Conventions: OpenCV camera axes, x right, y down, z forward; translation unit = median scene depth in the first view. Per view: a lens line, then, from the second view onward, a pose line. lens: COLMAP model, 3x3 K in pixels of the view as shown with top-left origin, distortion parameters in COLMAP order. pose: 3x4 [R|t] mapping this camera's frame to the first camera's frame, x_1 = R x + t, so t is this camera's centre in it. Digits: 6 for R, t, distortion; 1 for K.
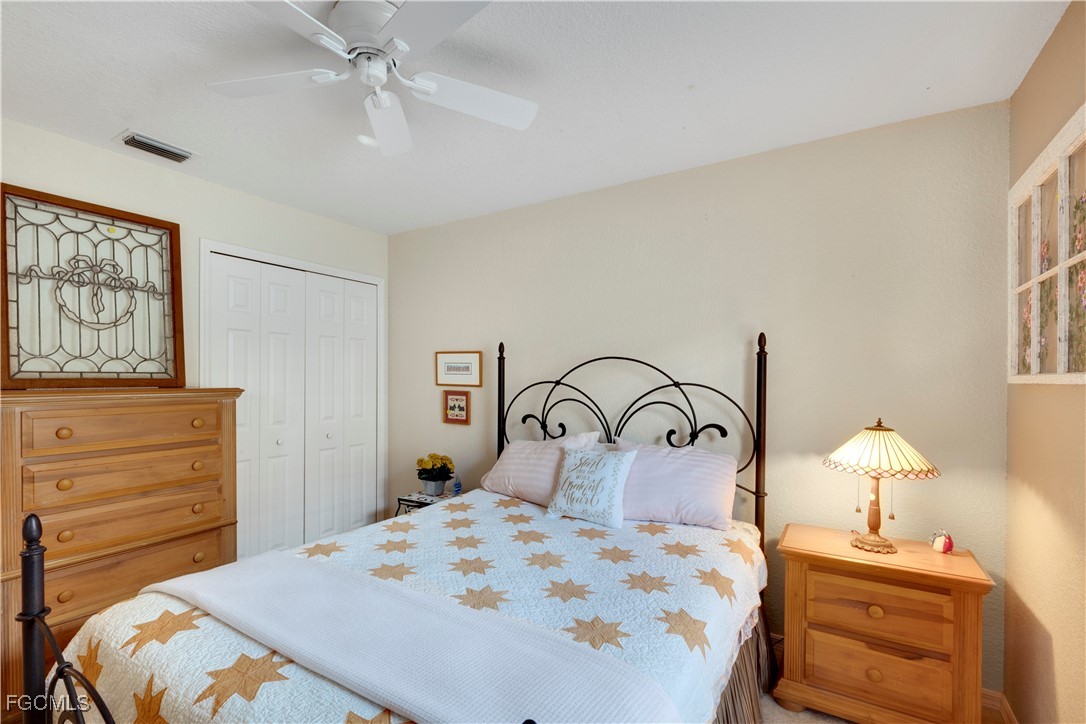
lens RADIAL K [[485.8, 0, 533.6], [0, 485.8, 380.8], [0, 0, 1]] dist [0.001791, -0.000114]
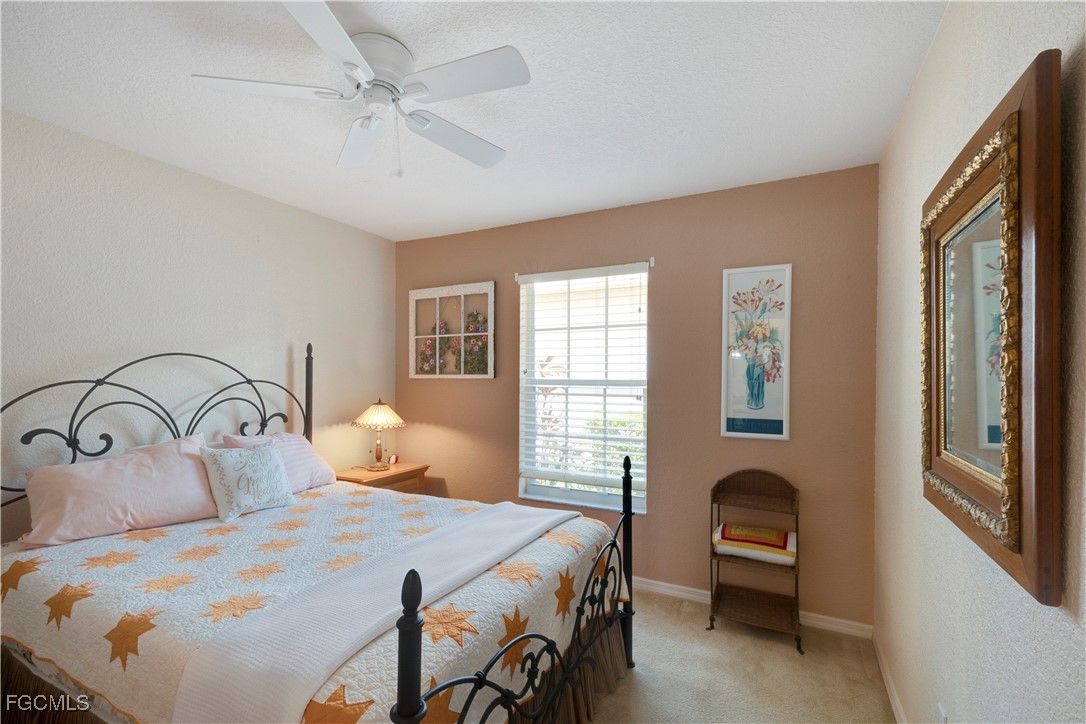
lens RADIAL K [[485.8, 0, 541.5], [0, 485.8, 370.0], [0, 0, 1]] dist [0.001791, -0.000114]
pose [[-0.091298, 0.011343, 0.995759, -0.894444], [0.004076, 0.999931, -0.011016, -0.004296], [-0.995815, 0.003053, -0.091338, 0.430180]]
